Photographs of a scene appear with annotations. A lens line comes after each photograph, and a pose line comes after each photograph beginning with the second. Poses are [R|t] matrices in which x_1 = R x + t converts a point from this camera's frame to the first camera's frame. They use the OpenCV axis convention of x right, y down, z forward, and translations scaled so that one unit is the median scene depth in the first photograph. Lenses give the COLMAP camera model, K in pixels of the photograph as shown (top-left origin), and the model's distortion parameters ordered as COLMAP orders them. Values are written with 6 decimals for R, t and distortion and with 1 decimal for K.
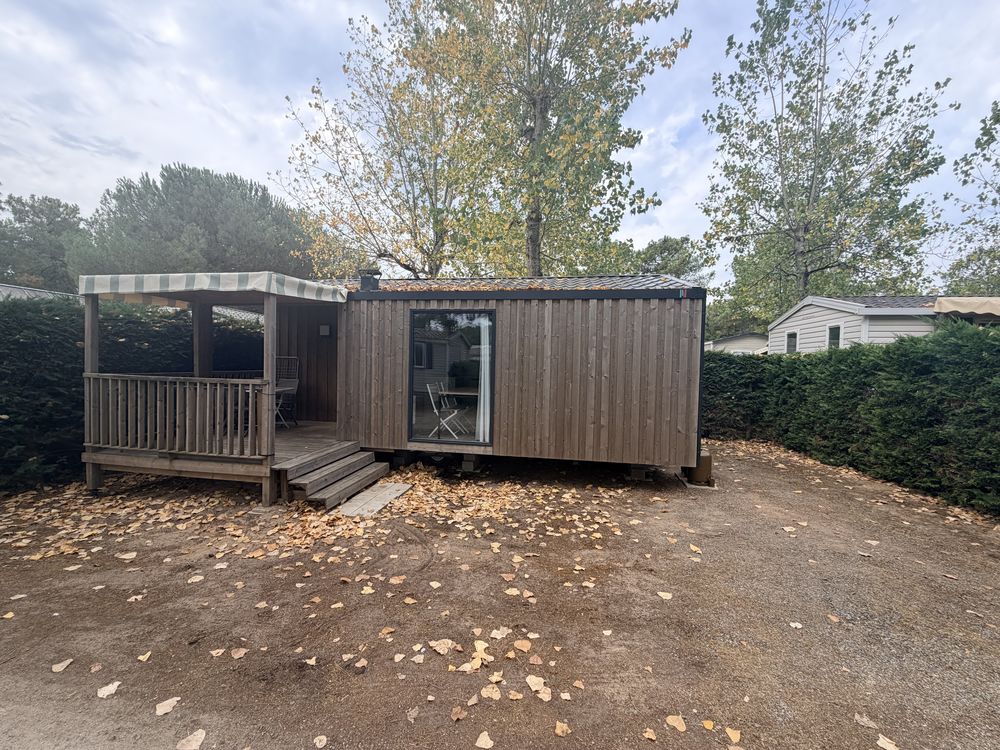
lens RADIAL K [[398.0, 0, 494.7], [0, 398.0, 373.6], [0, 0, 1]] dist [0.000330, -0.000273]
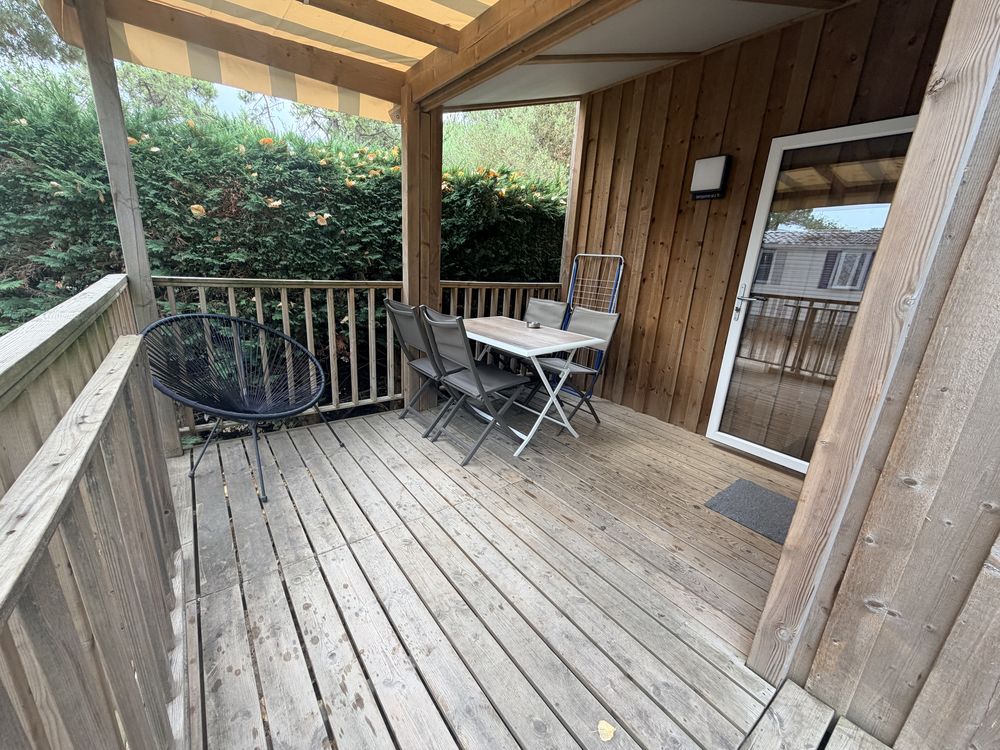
lens RADIAL K [[398.0, 0, 495.9], [0, 398.0, 373.3], [0, 0, 1]] dist [0.000330, -0.000273]
pose [[0.728261, 0.210564, -0.652149, -0.441818], [-0.060292, 0.967623, 0.245095, -0.024234], [0.682642, -0.139174, 0.717377, 0.892352]]
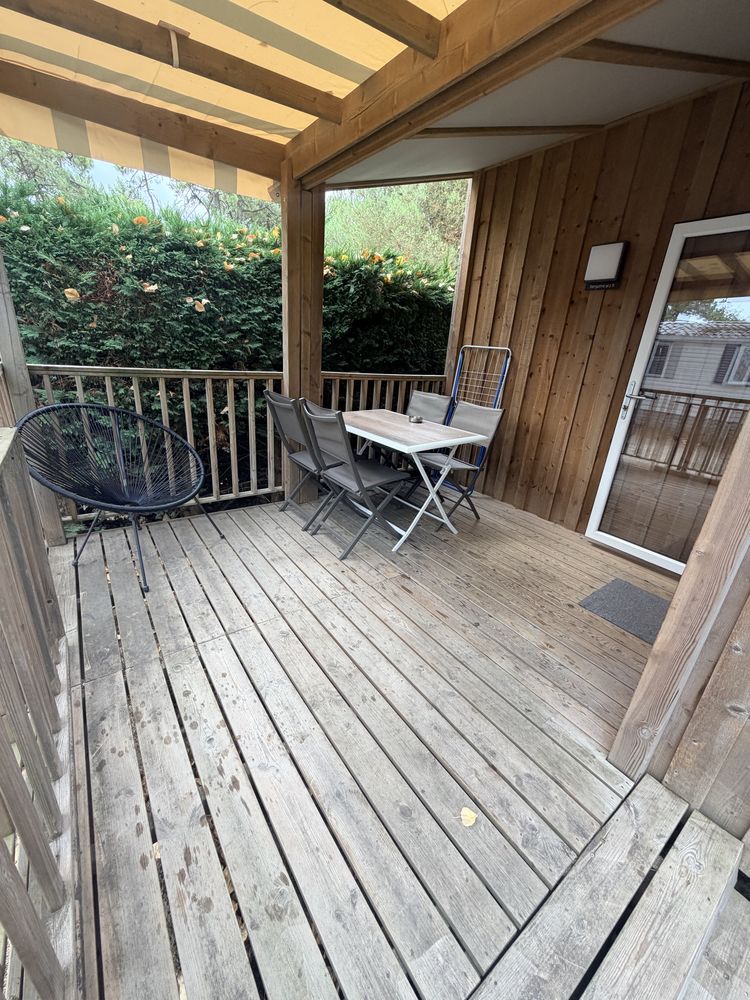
lens RADIAL K [[398.0, 0, 374.5], [0, 398.0, 494.5], [0, 0, 1]] dist [0.000330, -0.000273]
pose [[0.715628, 0.274526, -0.642272, -0.441152], [-0.075488, 0.944536, 0.319613, -0.029411], [0.694391, -0.180240, 0.696660, 0.897867]]
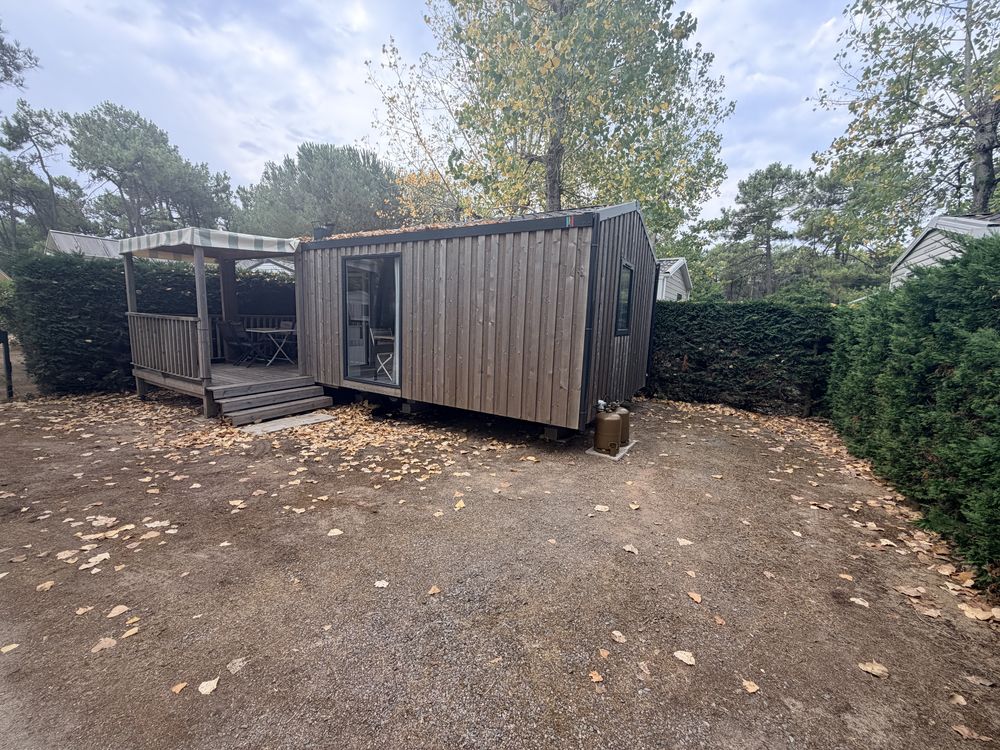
lens RADIAL K [[398.0, 0, 497.5], [0, 398.0, 374.7], [0, 0, 1]] dist [0.000330, -0.000273]
pose [[0.931363, 0.064642, -0.358308, 0.643140], [-0.025471, 0.993270, 0.112987, 0.024319], [0.363200, -0.096106, 0.926741, 0.149051]]
